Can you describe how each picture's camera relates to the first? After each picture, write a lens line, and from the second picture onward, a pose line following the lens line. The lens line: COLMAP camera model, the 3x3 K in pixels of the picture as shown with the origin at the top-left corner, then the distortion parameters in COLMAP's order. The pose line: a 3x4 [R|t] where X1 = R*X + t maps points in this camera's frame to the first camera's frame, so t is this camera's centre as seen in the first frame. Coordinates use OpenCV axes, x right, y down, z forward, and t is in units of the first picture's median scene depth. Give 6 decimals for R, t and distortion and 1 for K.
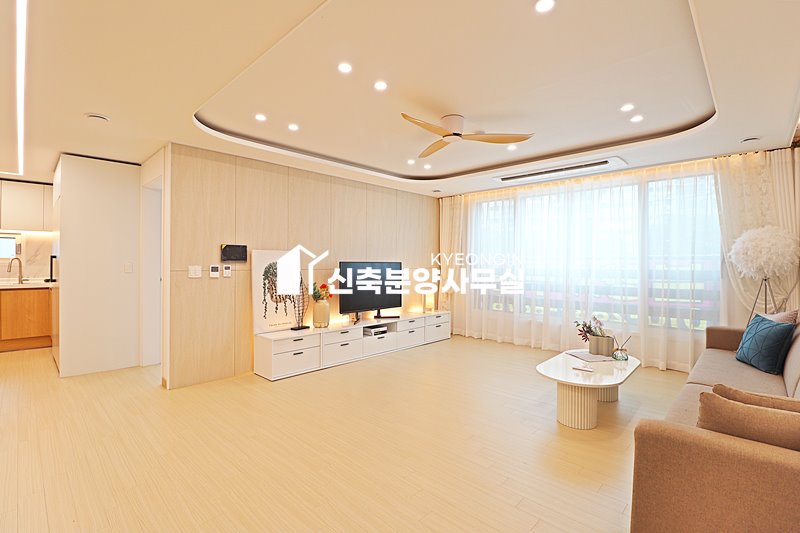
lens RADIAL K [[377.4, 0, 402.1], [0, 377.4, 261.8], [0, 0, 1]] dist [-0.012740, -0.001307]
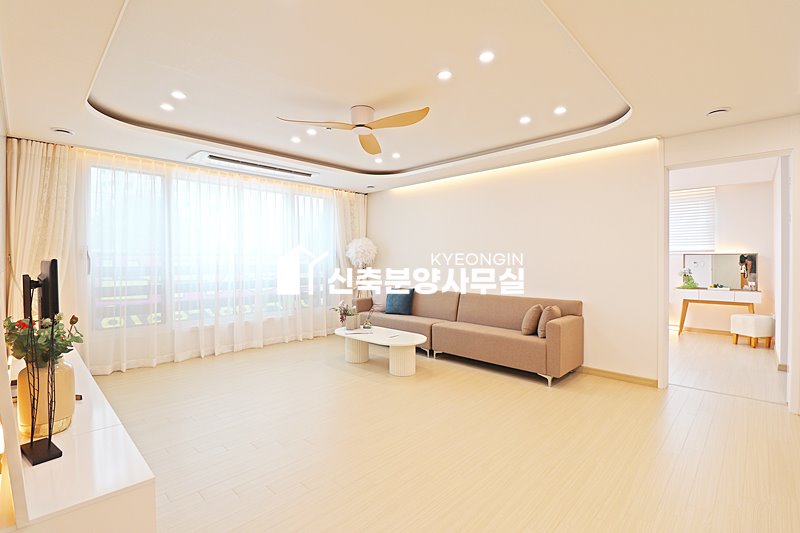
lens RADIAL K [[377.4, 0, 402.1], [0, 377.4, 261.8], [0, 0, 1]] dist [-0.012740, -0.001307]
pose [[0.003525, -0.008612, 0.999957, -0.521756], [0.000915, 0.999963, 0.008609, 0.002237], [-0.999993, 0.000885, 0.003533, 0.555360]]
